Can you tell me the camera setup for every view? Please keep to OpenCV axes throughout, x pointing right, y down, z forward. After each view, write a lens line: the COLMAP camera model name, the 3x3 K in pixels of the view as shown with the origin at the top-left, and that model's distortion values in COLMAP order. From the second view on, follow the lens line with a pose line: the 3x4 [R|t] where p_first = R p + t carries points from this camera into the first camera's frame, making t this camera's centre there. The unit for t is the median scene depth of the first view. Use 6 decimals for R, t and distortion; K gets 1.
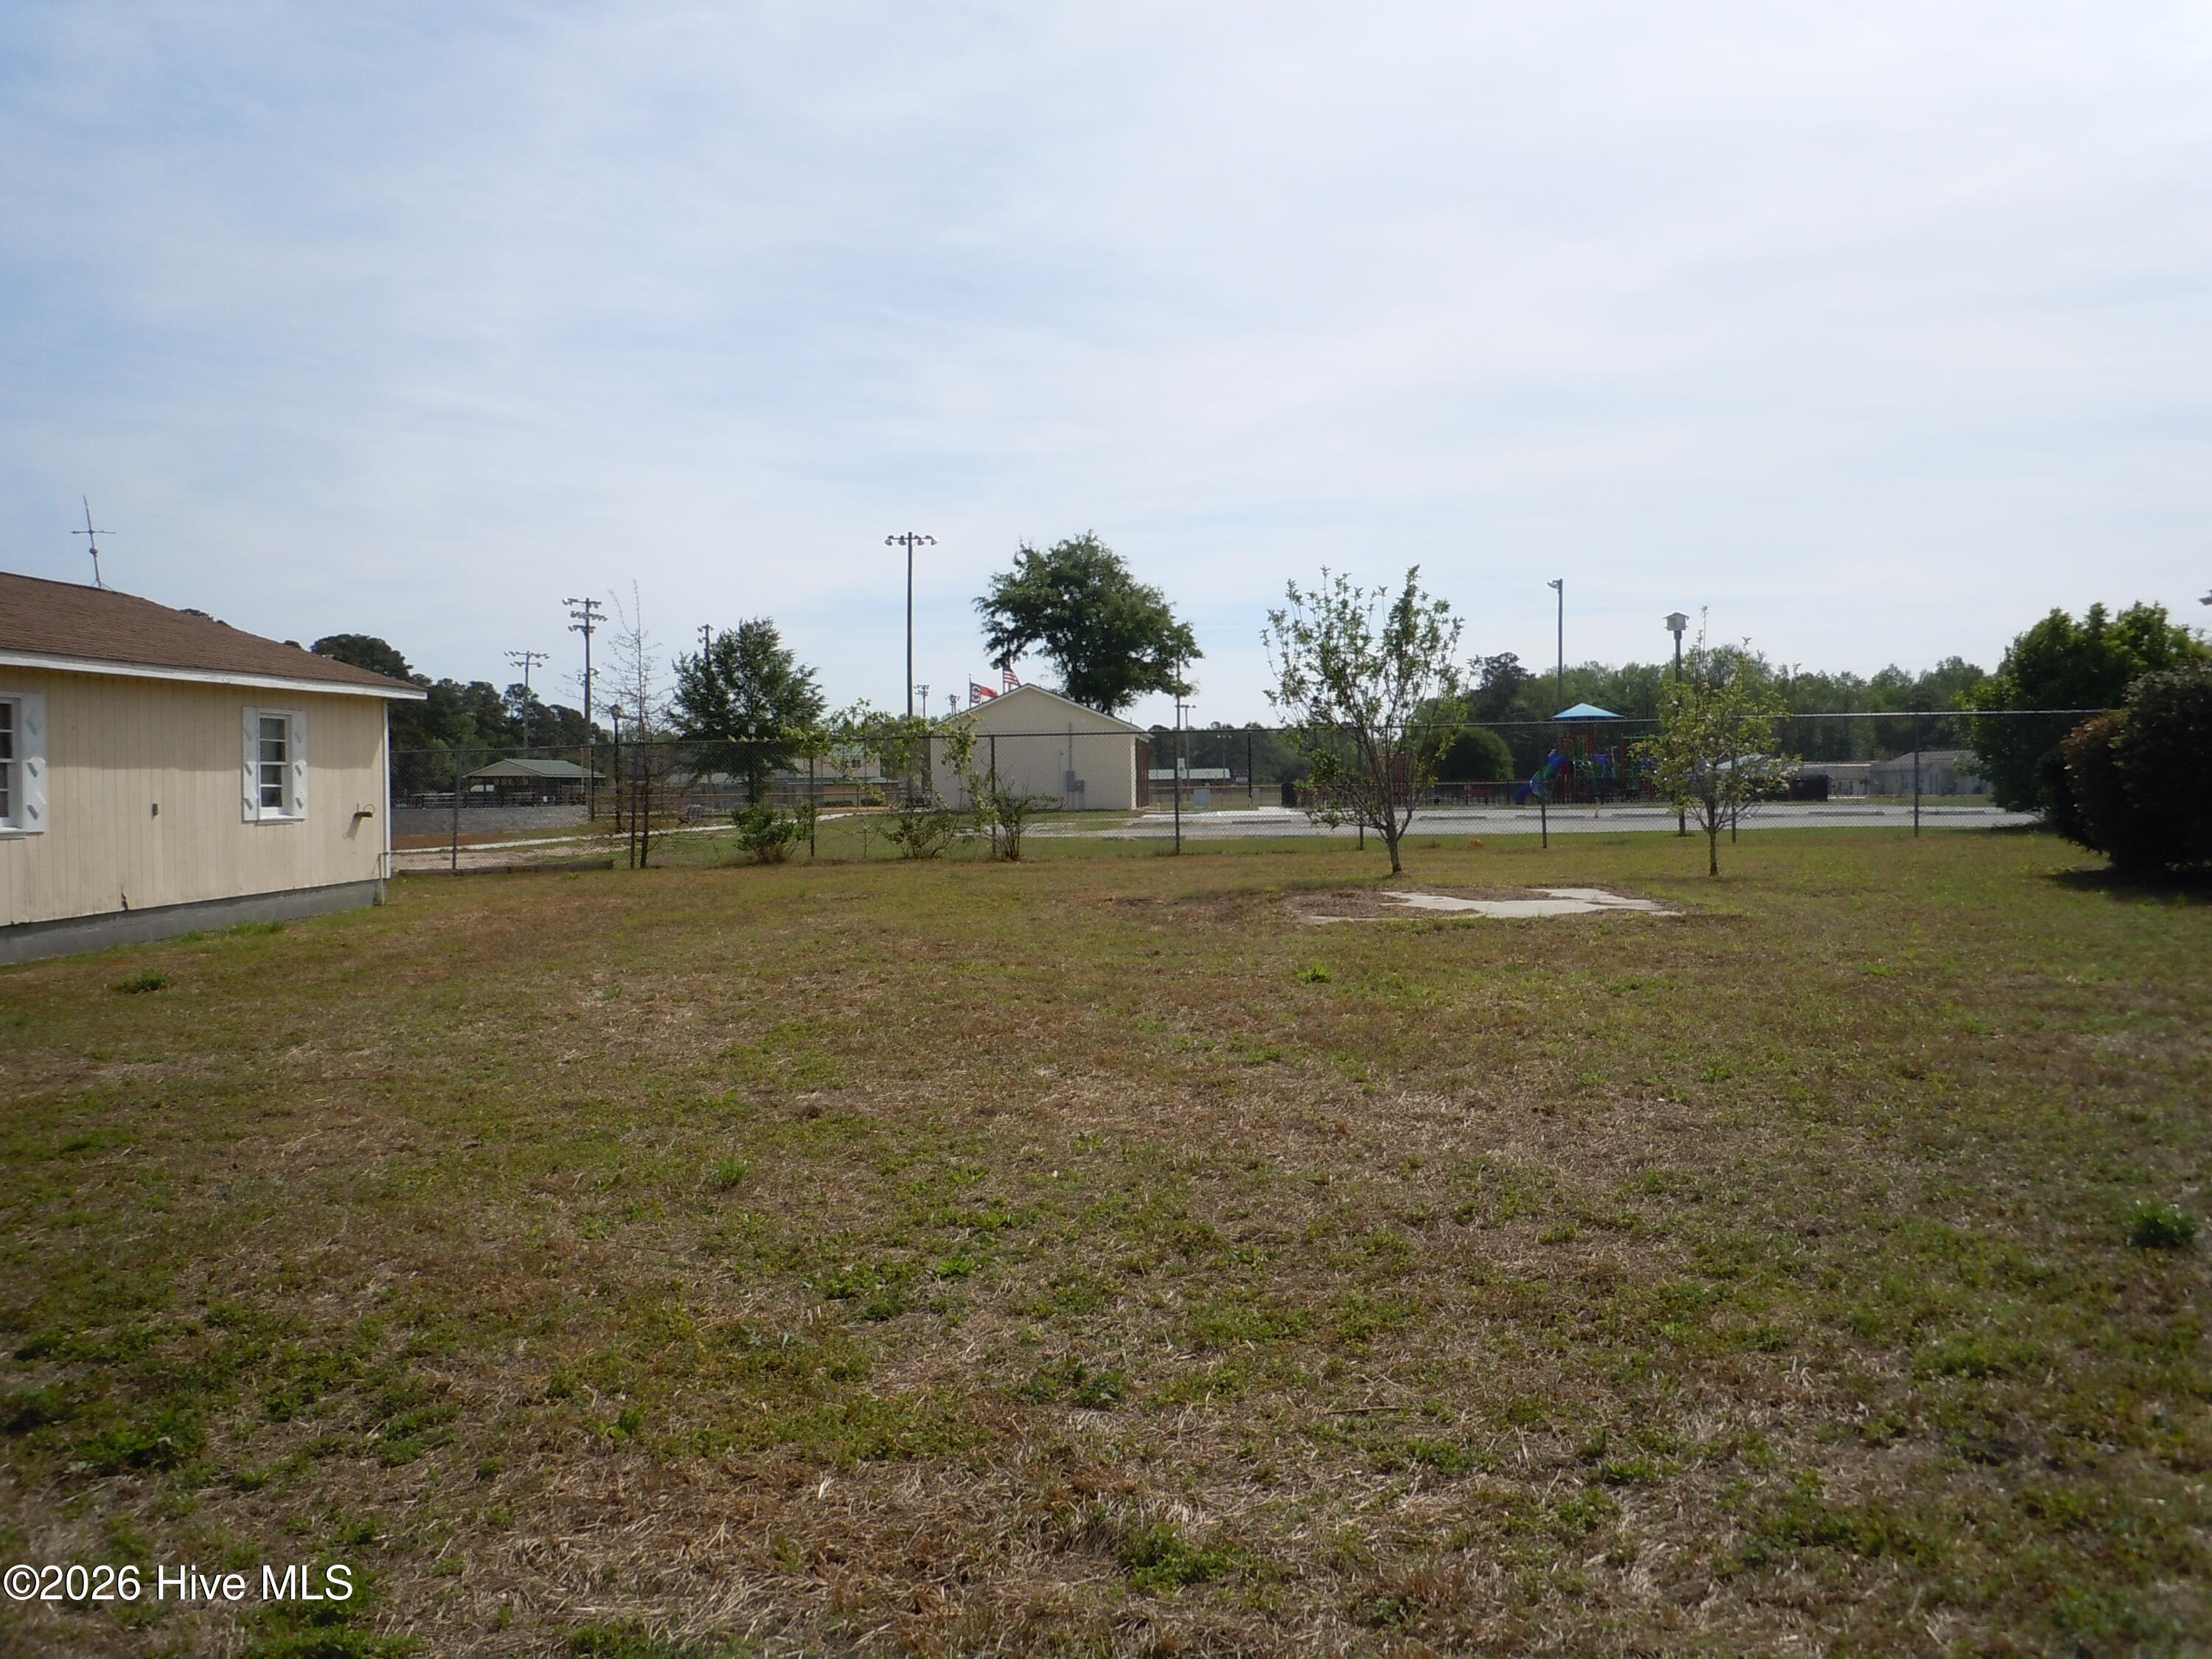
lens RADIAL K [[1927.8, 0, 1106.0], [0, 1927.8, 829.5], [0, 0, 1]] dist [0.013547, 0.005933]
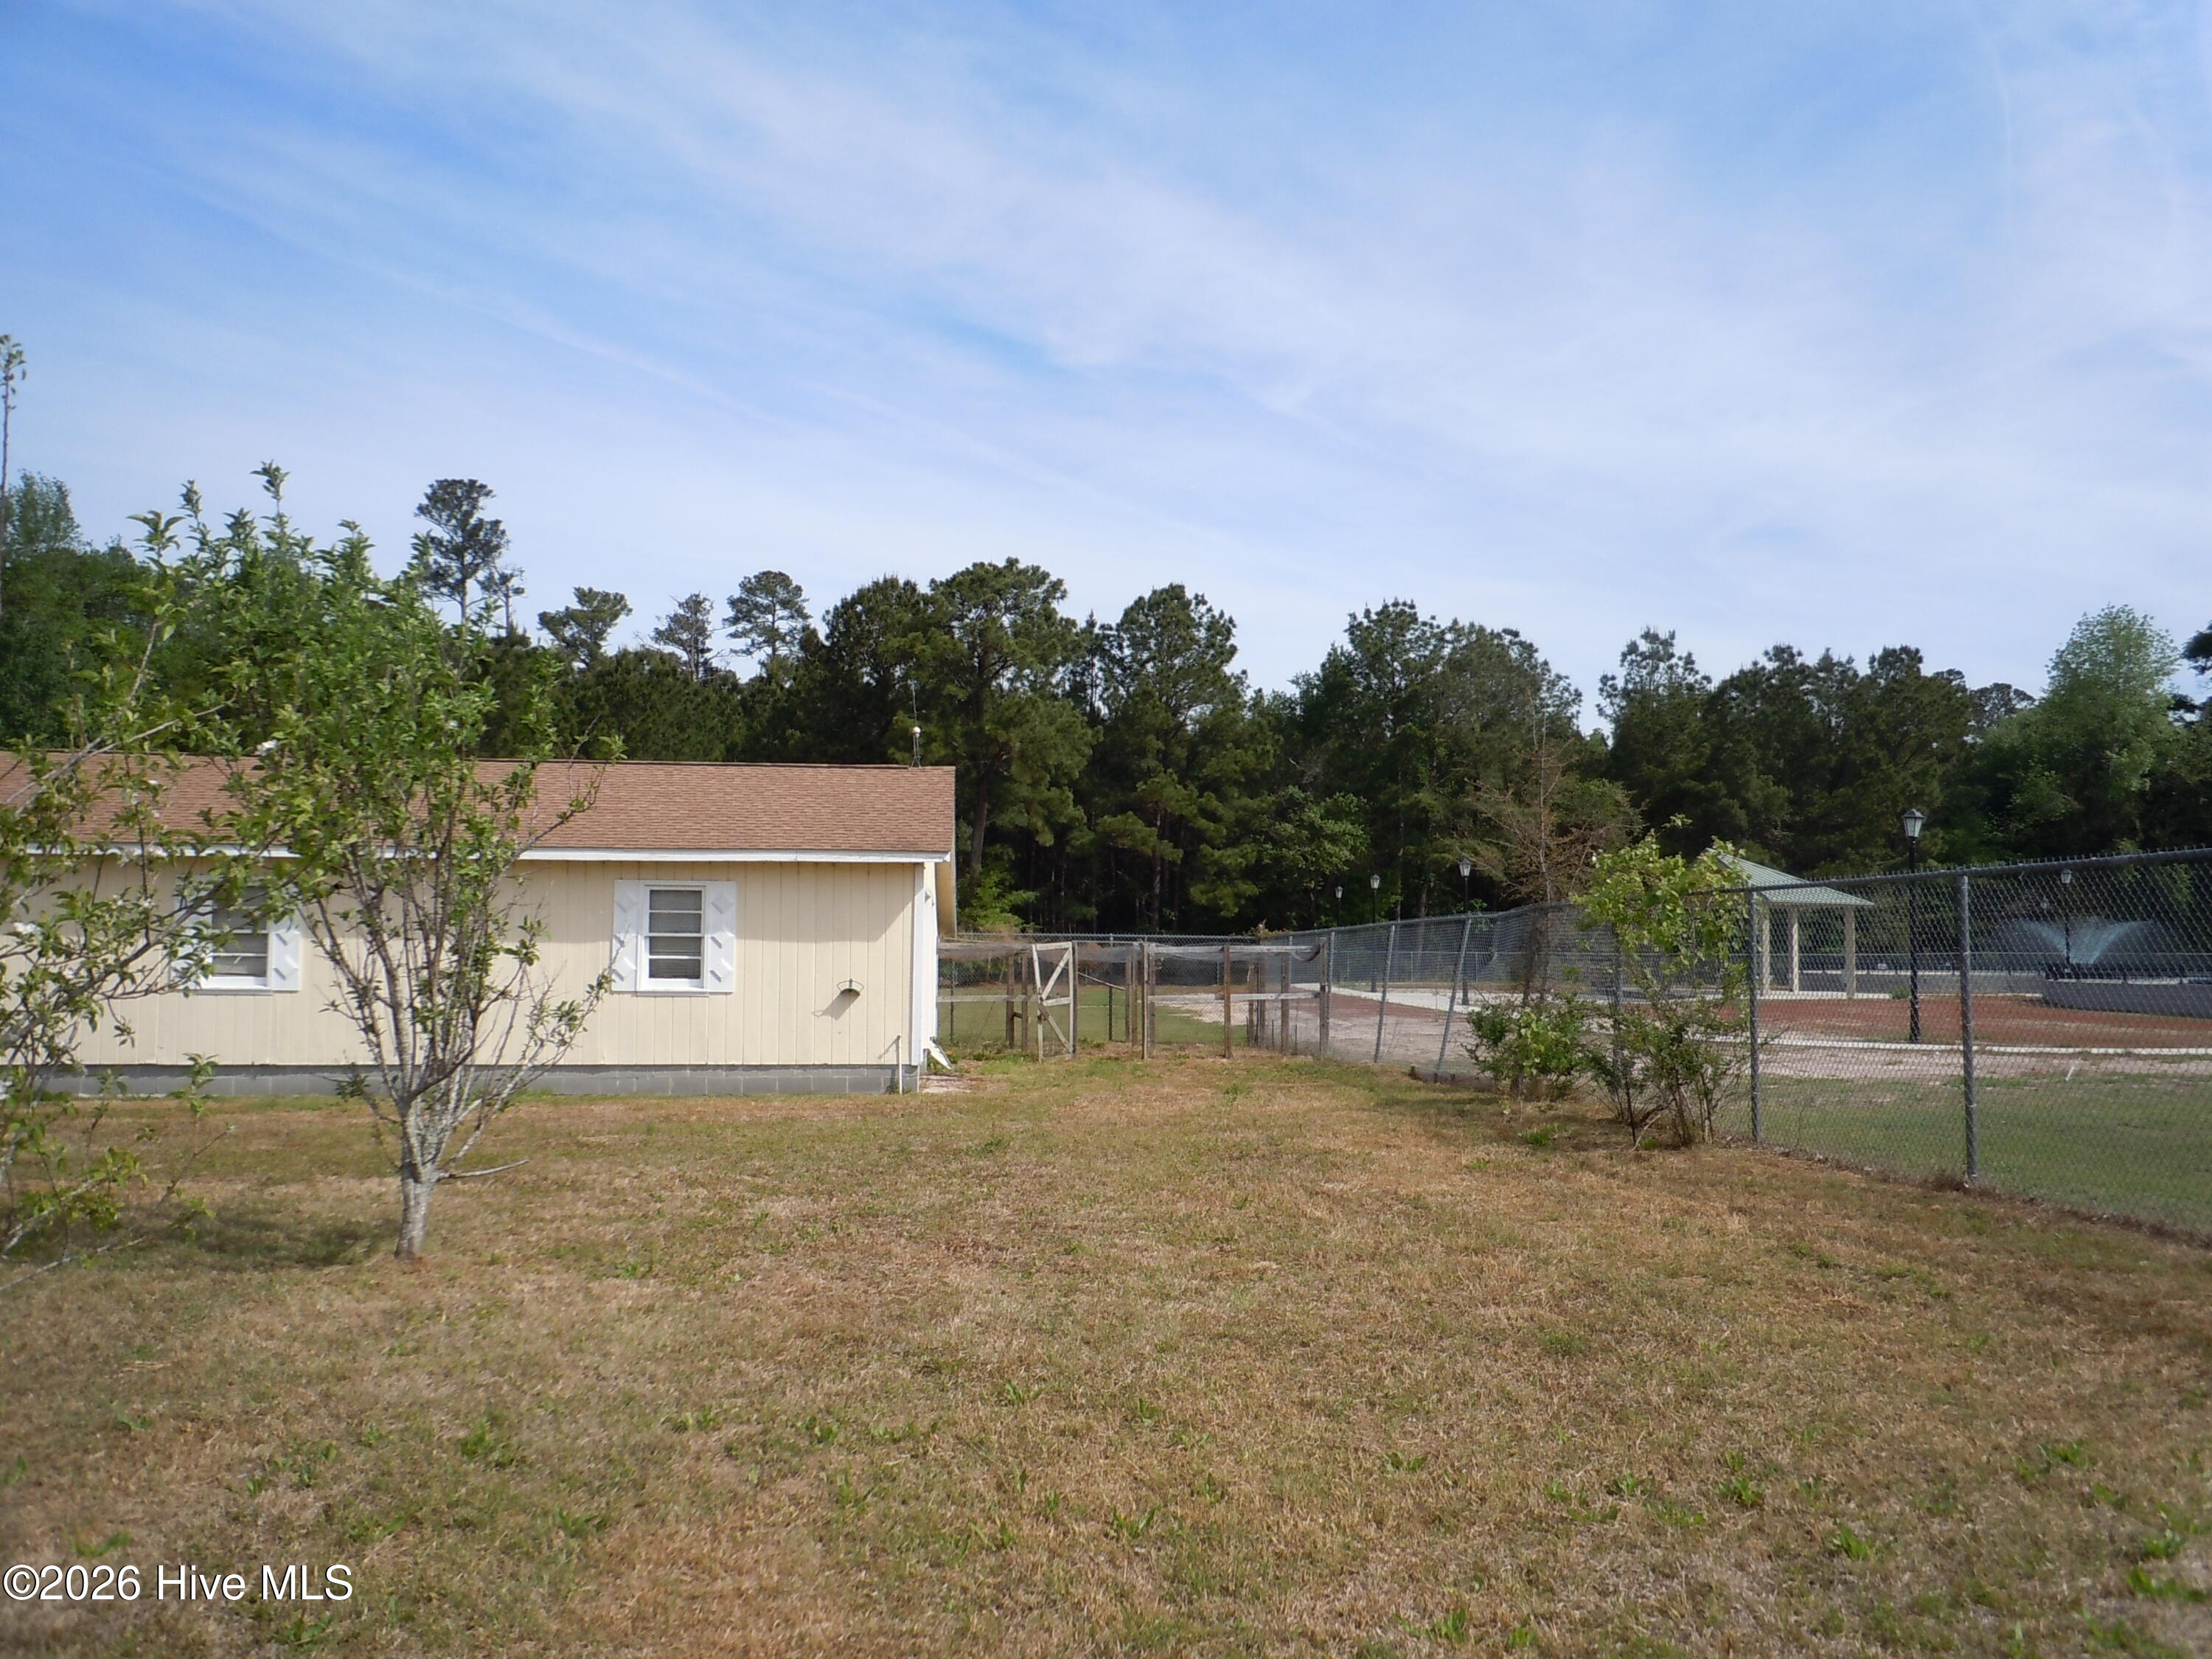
lens RADIAL K [[1841.0, 0, 1037.8], [0, 1841.0, 831.3], [0, 0, 1]] dist [0.015612, 0.004466]
pose [[0.156296, -0.044374, -0.986713, 0.530863], [-0.038385, 0.997963, -0.050960, -0.045642], [0.986964, 0.045840, 0.154275, 1.017630]]
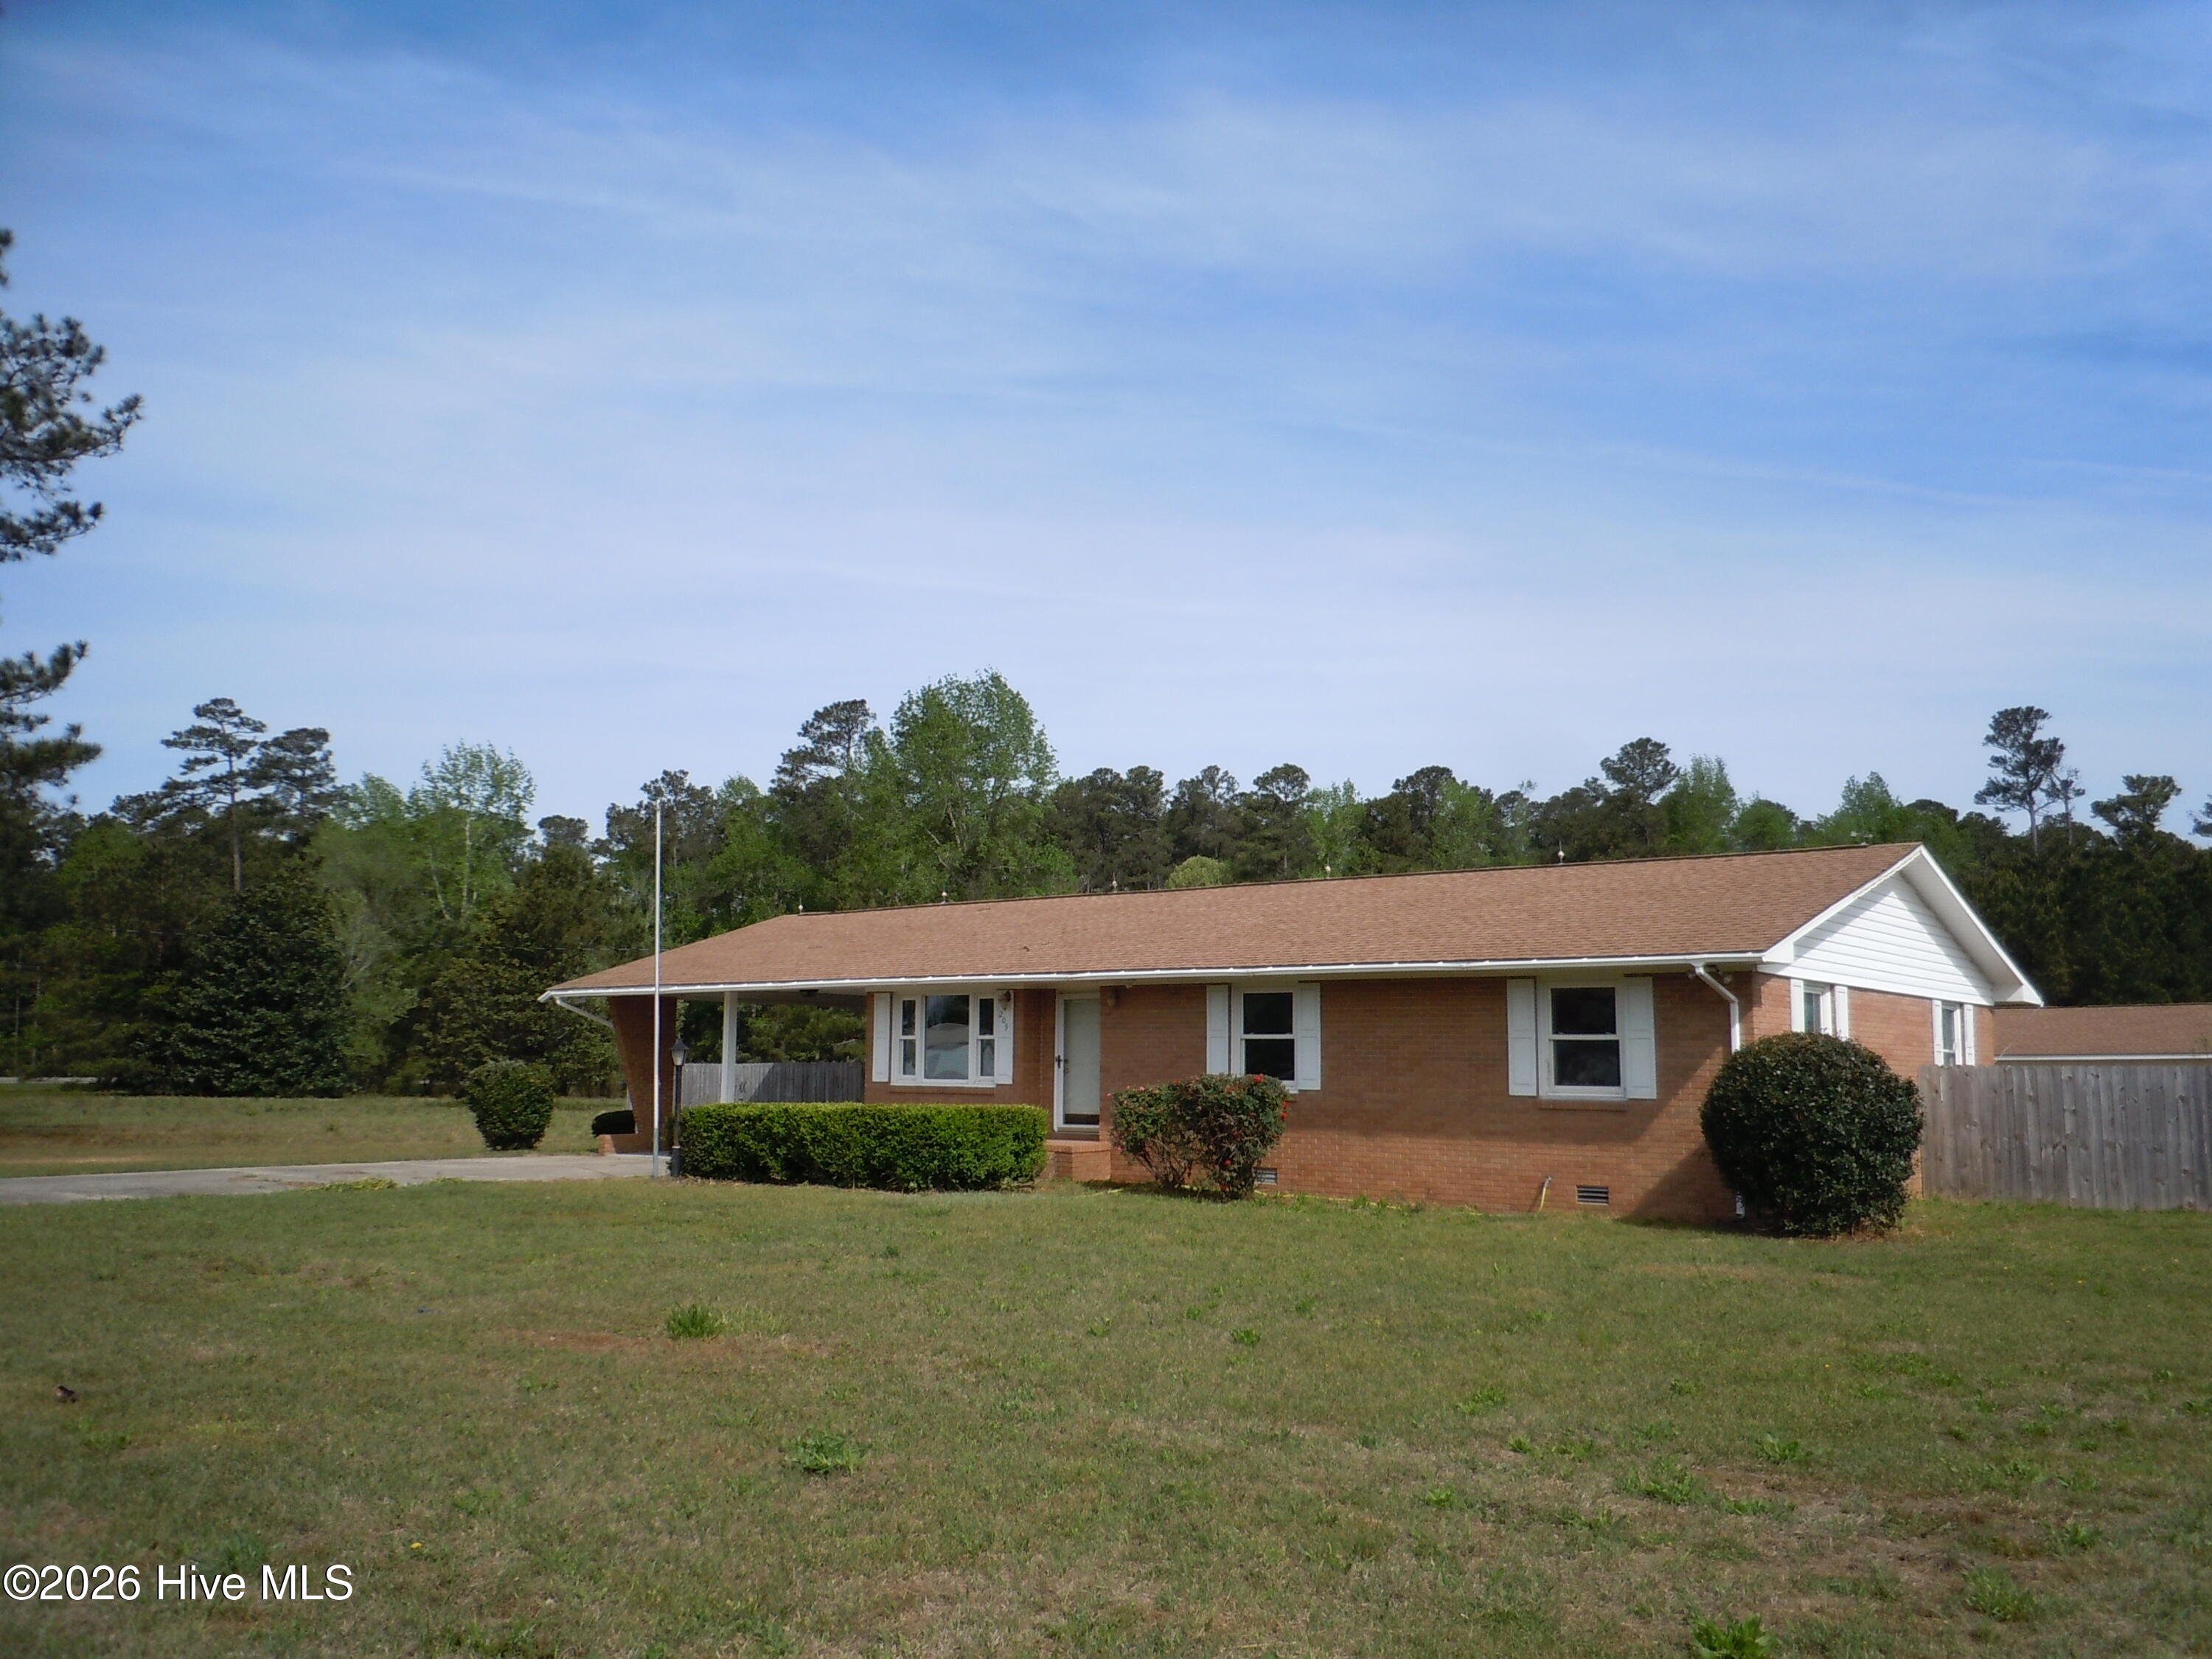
lens RADIAL K [[1805.6, 0, 993.1], [0, 1805.6, 830.2], [0, 0, 1]] dist [0.000373, -0.111125]
pose [[-0.615209, -0.107059, -0.781061, 1.729463], [-0.028088, 0.993084, -0.113997, -0.038654], [0.787863, -0.048194, -0.613961, 1.100701]]
